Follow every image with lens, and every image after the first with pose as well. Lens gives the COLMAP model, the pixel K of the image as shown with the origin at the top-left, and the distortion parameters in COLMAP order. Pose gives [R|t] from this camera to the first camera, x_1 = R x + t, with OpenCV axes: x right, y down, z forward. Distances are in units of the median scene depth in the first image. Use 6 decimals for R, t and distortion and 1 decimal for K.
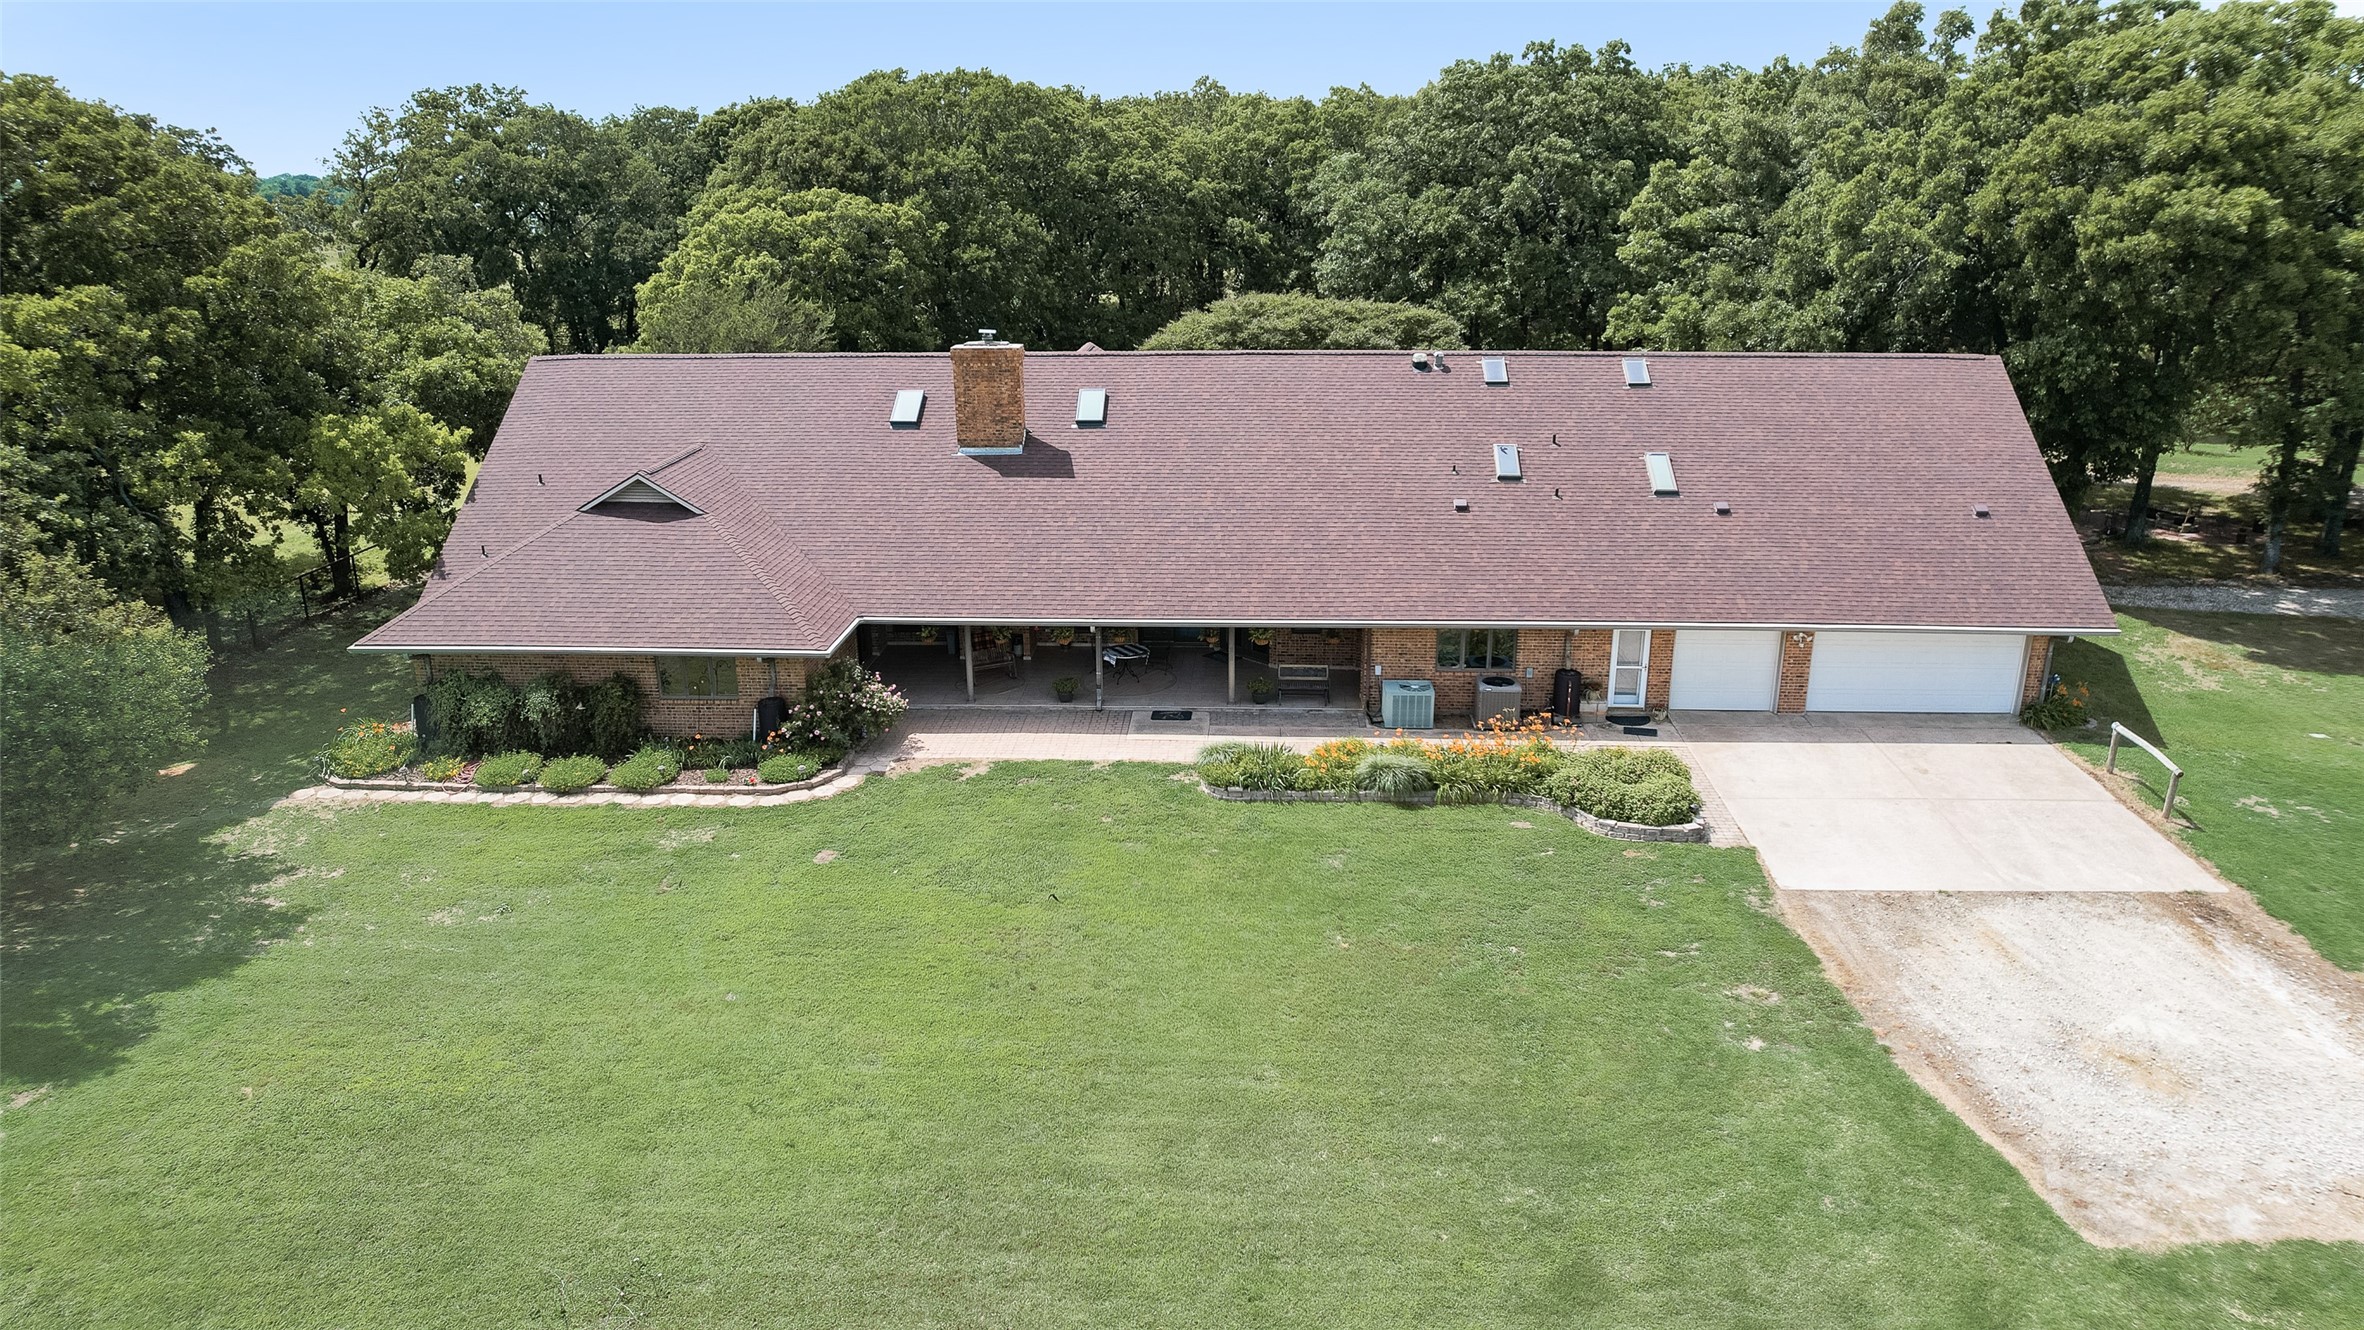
lens RADIAL K [[1483.5, 0, 1182.0], [0, 1483.5, 665.0], [0, 0, 1]] dist [-0.001784, 0.004526]
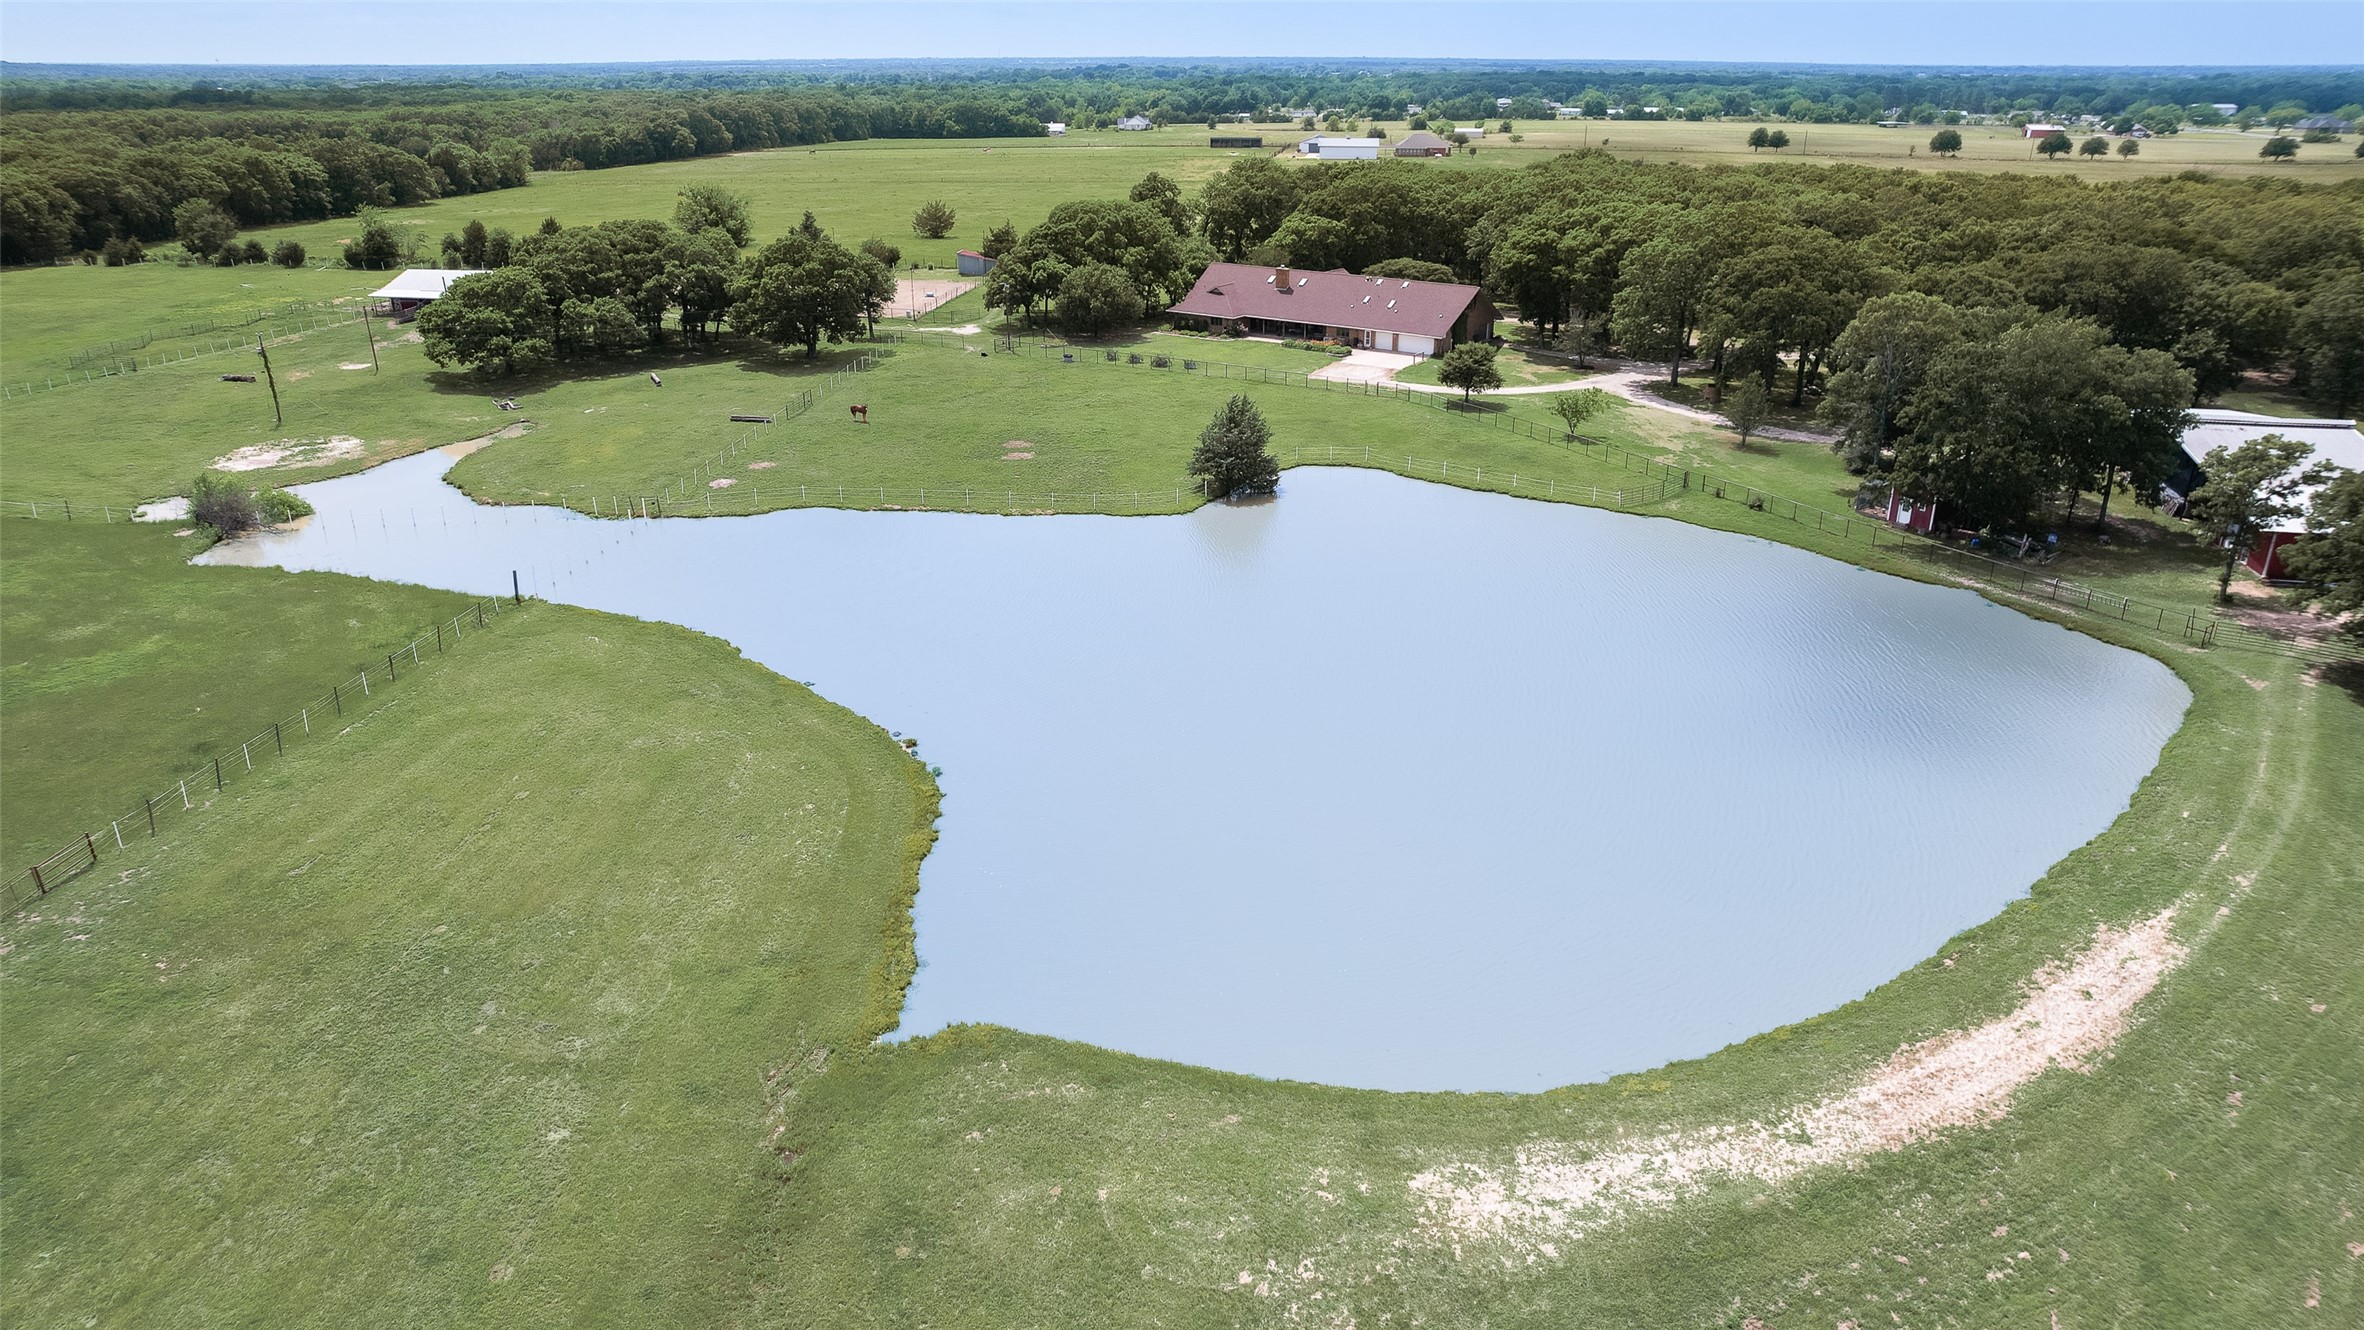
lens RADIAL K [[1483.5, 0, 1182.0], [0, 1483.5, 665.0], [0, 0, 1]] dist [-0.001784, 0.004526]
pose [[0.847104, 0.211547, -0.487507, 2.450123], [-0.179204, 0.977334, 0.112712, 0.633241], [0.500301, -0.008116, 0.865813, -3.752508]]
